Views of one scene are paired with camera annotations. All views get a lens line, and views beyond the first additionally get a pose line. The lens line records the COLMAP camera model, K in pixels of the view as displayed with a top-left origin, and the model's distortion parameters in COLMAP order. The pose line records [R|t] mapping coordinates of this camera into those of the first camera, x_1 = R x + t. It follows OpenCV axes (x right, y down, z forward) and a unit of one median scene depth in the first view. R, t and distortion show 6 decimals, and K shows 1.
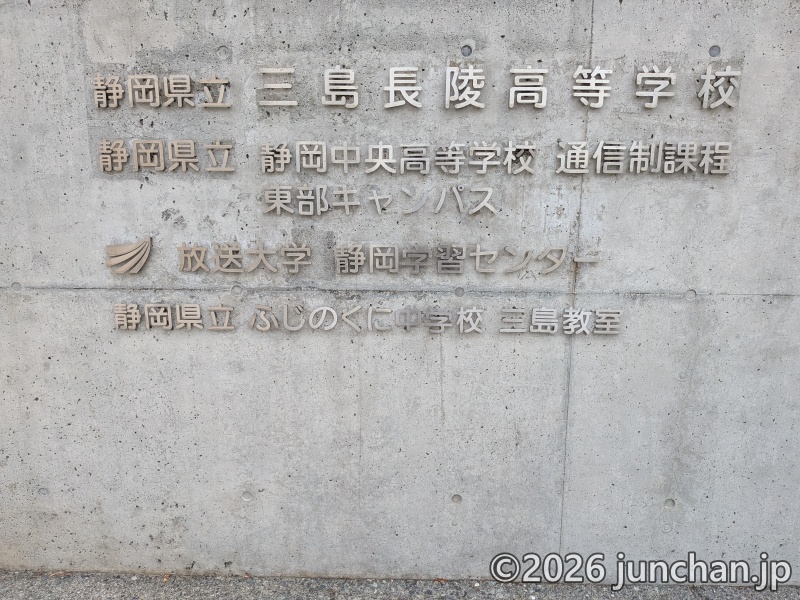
lens RADIAL K [[568.8, 0, 400.0], [0, 568.8, 300.0], [0, 0, 1]] dist [0.002102, -0.001359]
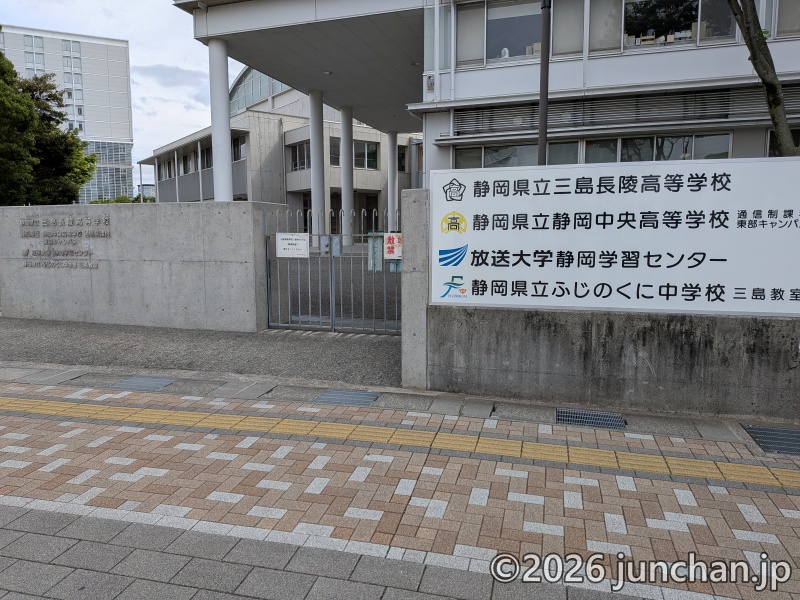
lens RADIAL K [[568.8, 0, 400.0], [0, 568.8, 300.0], [0, 0, 1]] dist [0.002102, -0.001359]
pose [[0.952550, 0.025637, -0.303300, 4.550722], [-0.056942, 0.993864, -0.094827, 0.679994], [0.299007, 0.107598, 0.948165, -2.996862]]
